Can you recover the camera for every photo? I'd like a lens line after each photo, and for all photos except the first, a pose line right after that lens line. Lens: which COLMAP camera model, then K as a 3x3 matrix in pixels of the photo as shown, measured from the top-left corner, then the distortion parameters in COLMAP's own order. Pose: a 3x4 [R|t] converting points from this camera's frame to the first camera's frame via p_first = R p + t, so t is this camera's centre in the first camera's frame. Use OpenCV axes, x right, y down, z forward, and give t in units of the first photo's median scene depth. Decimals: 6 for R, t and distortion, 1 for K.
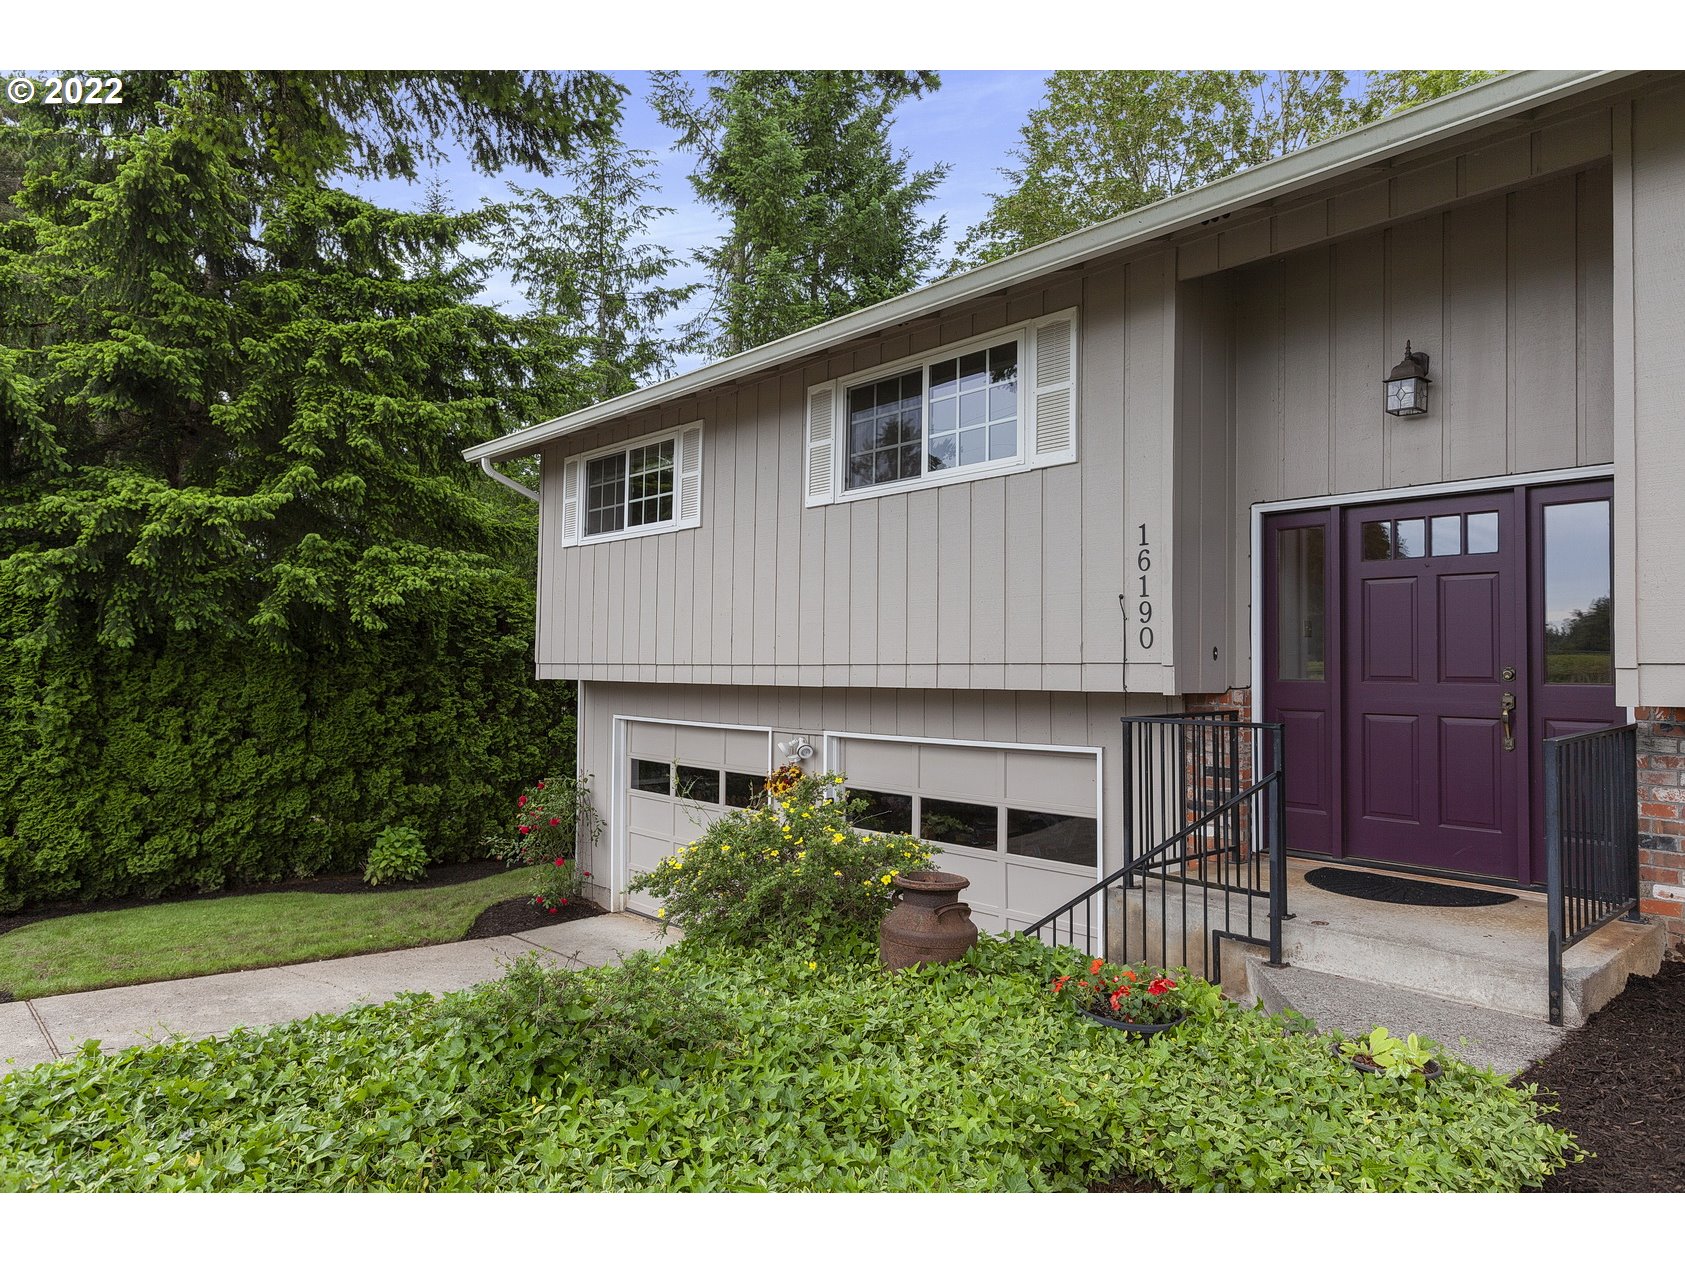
lens RADIAL K [[896.4, 0, 829.1], [0, 896.4, 635.6], [0, 0, 1]] dist [-0.001813, 0.000329]
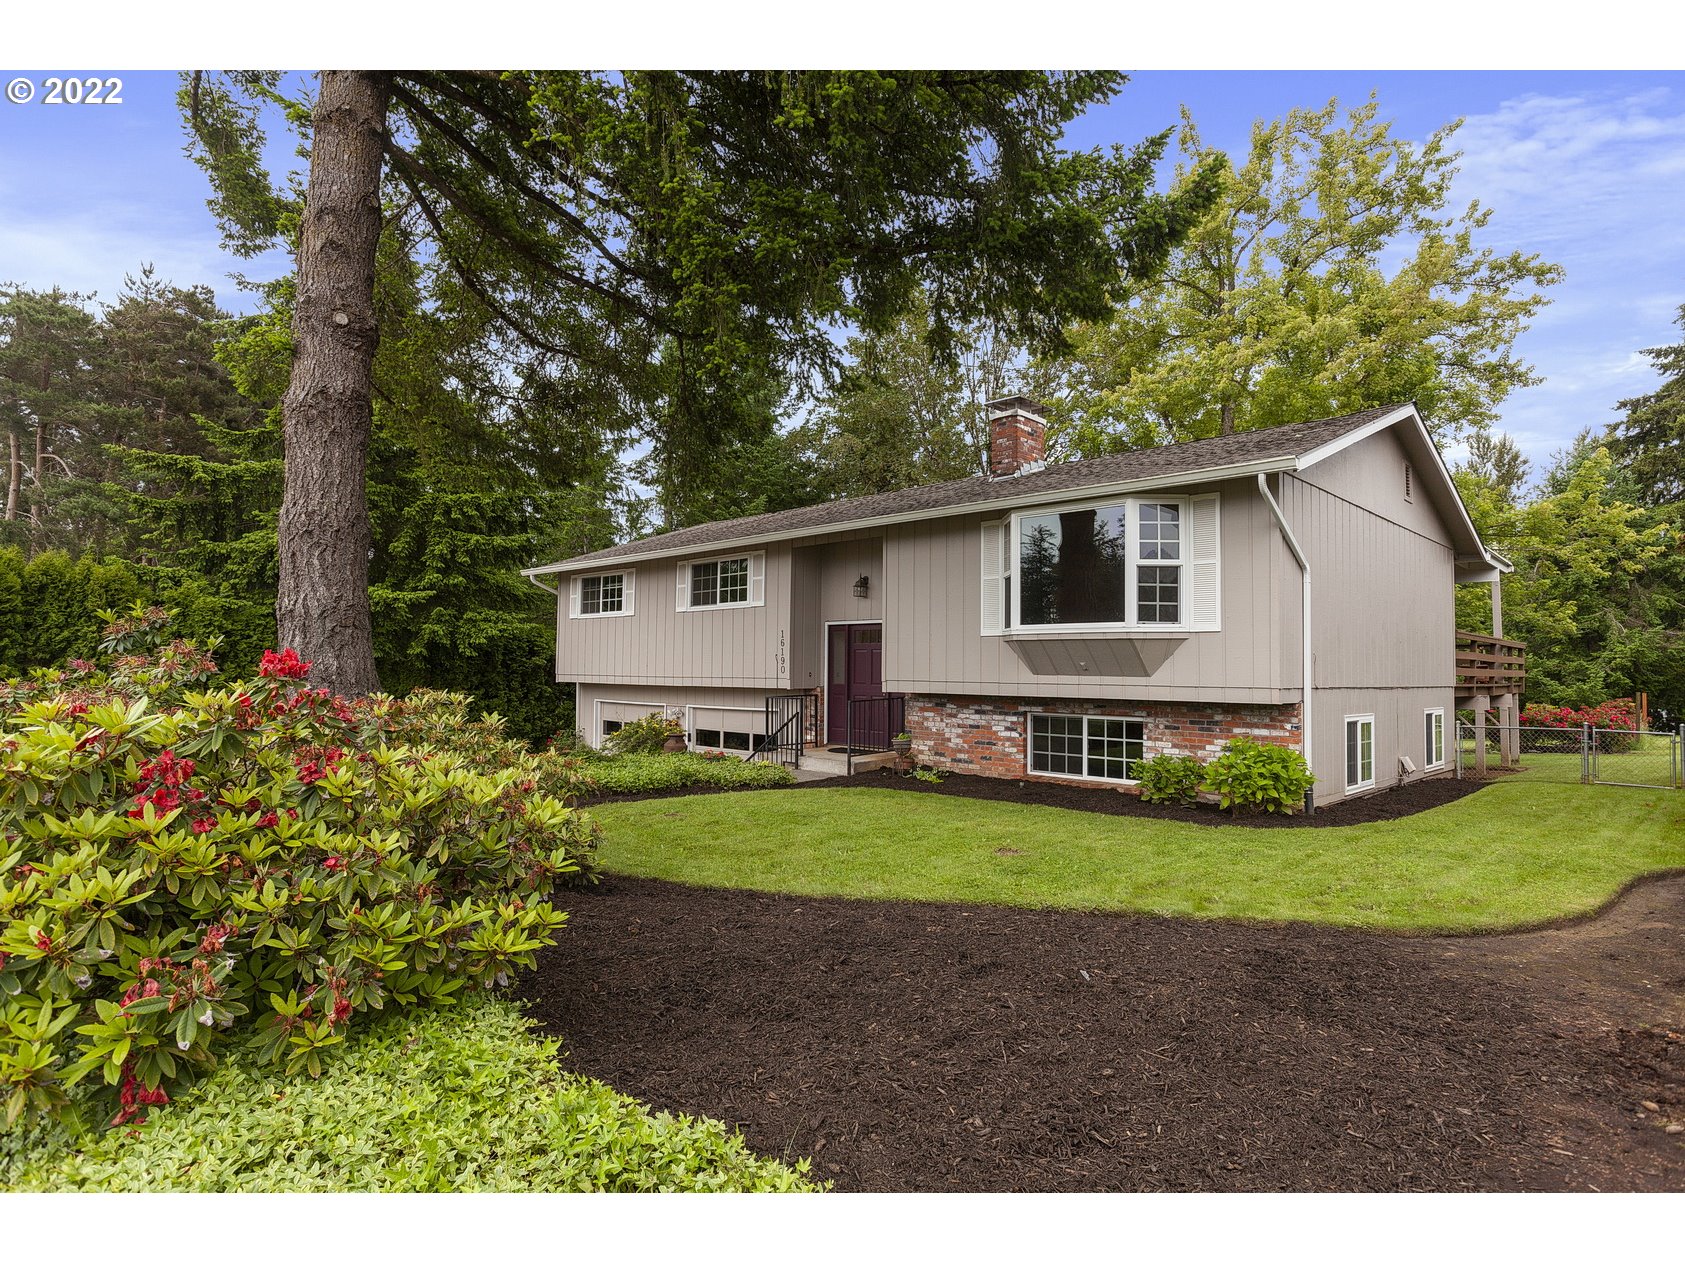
lens RADIAL K [[832.6, 0, 836.0], [0, 832.6, 640.7], [0, 0, 1]] dist [-0.022515, 0.000288]
pose [[0.998519, 0.001066, 0.054393, 0.205181], [-0.001512, 0.999966, 0.008157, -0.060948], [-0.054382, -0.008227, 0.998486, -0.917853]]
